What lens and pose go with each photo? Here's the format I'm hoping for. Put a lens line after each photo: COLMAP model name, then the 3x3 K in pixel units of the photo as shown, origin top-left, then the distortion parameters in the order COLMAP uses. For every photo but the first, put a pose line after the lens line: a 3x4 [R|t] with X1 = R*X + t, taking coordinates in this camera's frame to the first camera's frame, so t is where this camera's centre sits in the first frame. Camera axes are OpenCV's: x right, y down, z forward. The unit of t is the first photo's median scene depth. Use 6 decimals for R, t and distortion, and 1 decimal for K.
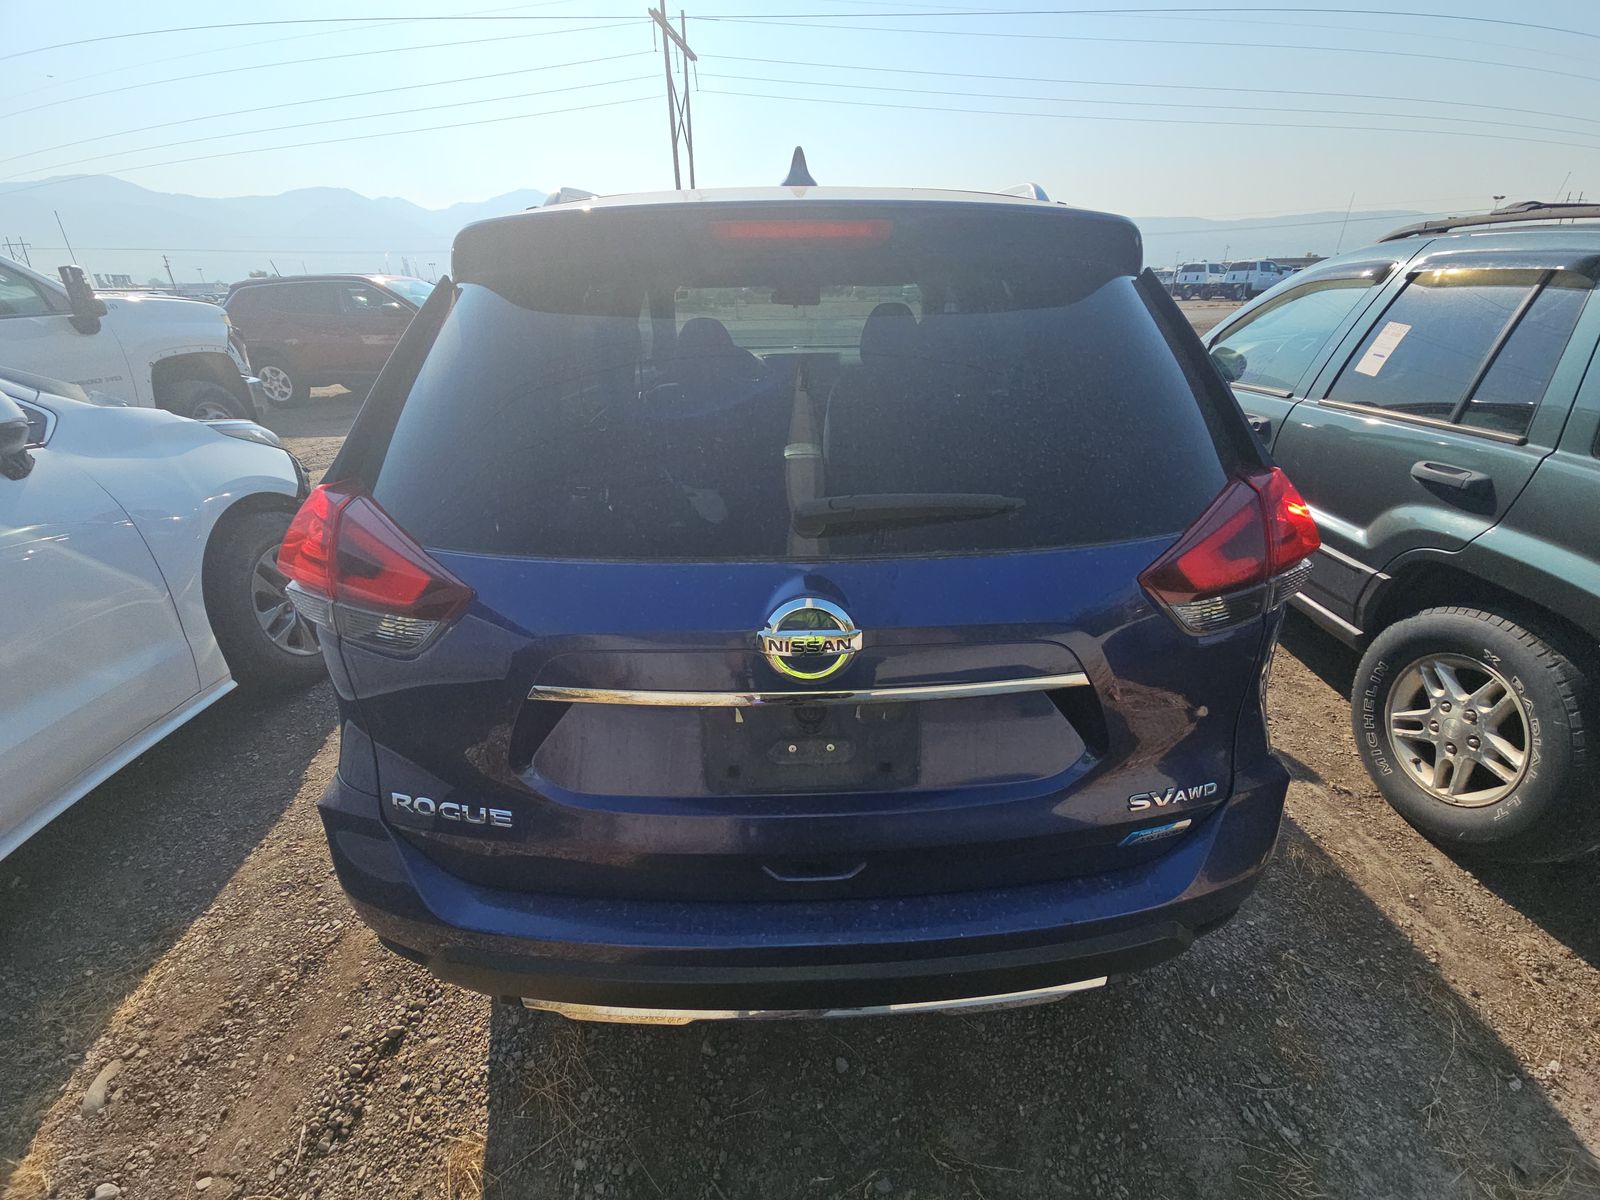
lens RADIAL K [[651.2, 0, 800.0], [0, 651.2, 600.0], [0, 0, 1]] dist [0.026363, -0.021126]
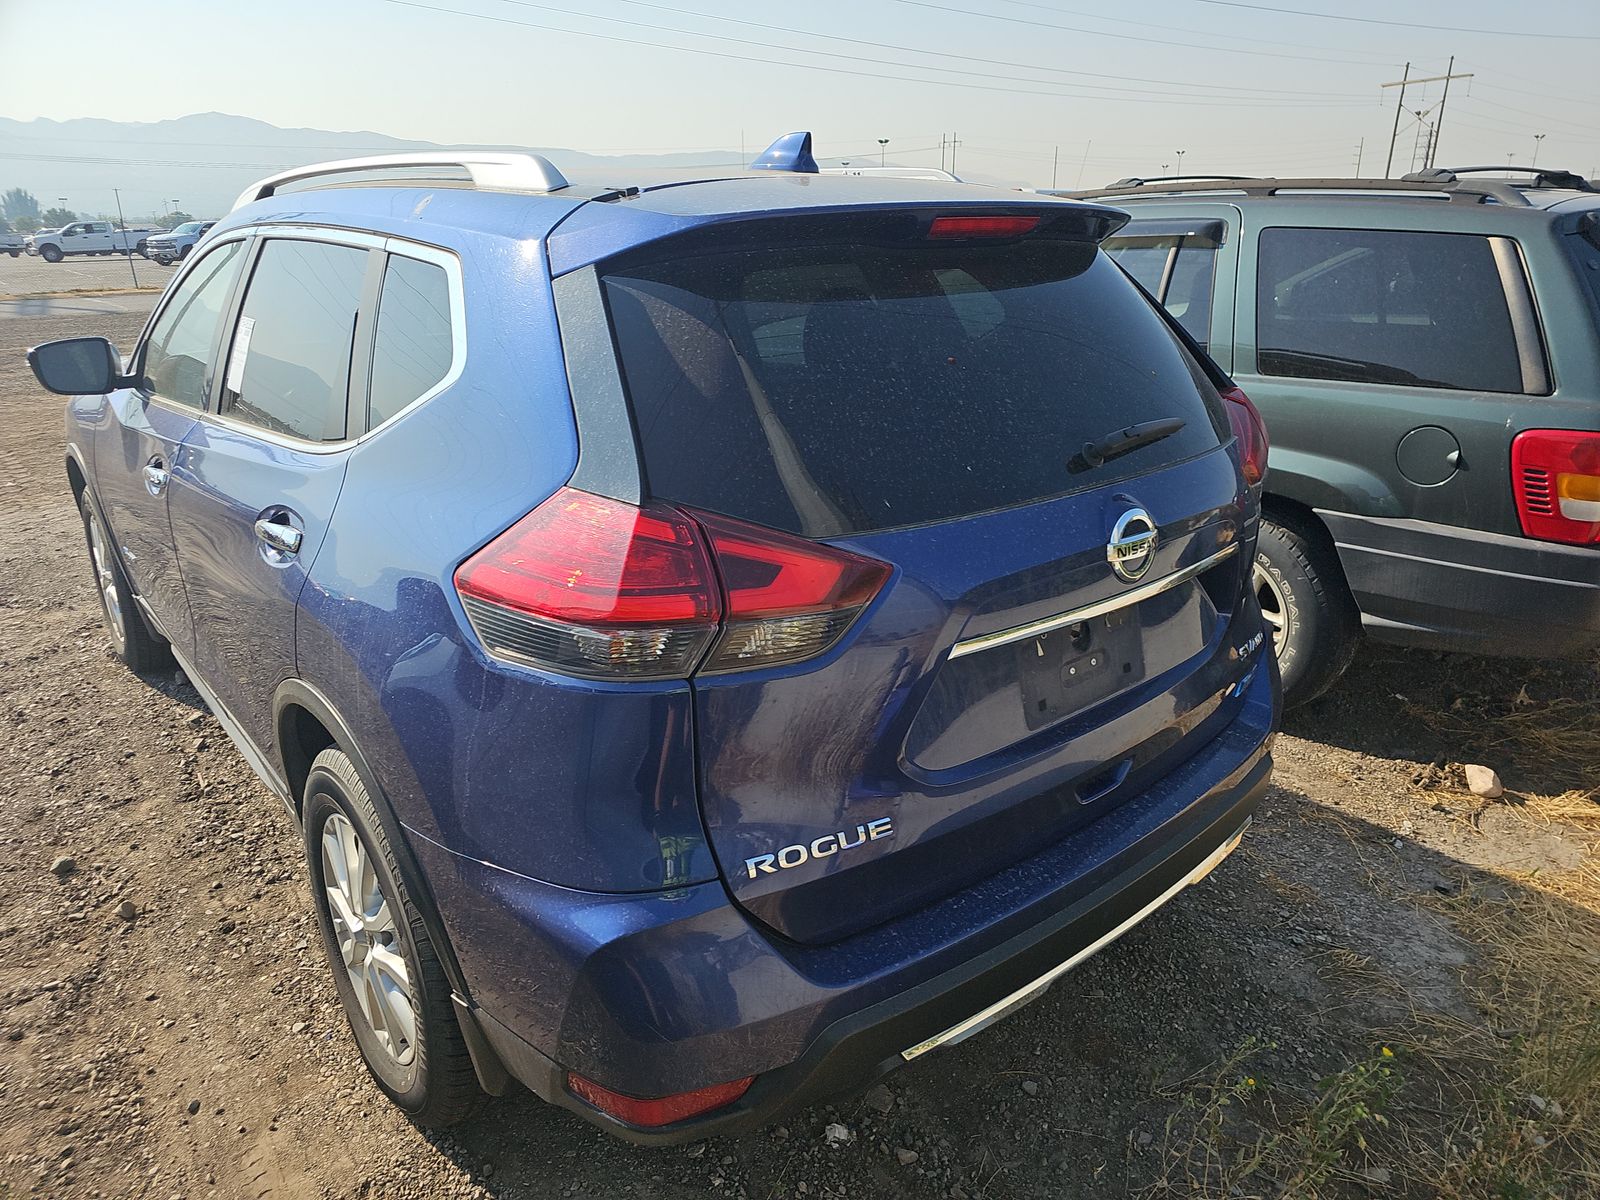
lens RADIAL K [[1091.2, 0, 800.0], [0, 1091.2, 600.0], [0, 0, 1]] dist [0.006633, 0.000208]
pose [[0.769321, -0.202383, 0.605960, -0.958523], [0.279525, 0.959521, -0.034415, 0.033509], [-0.574466, 0.195857, 0.794751, -0.136440]]
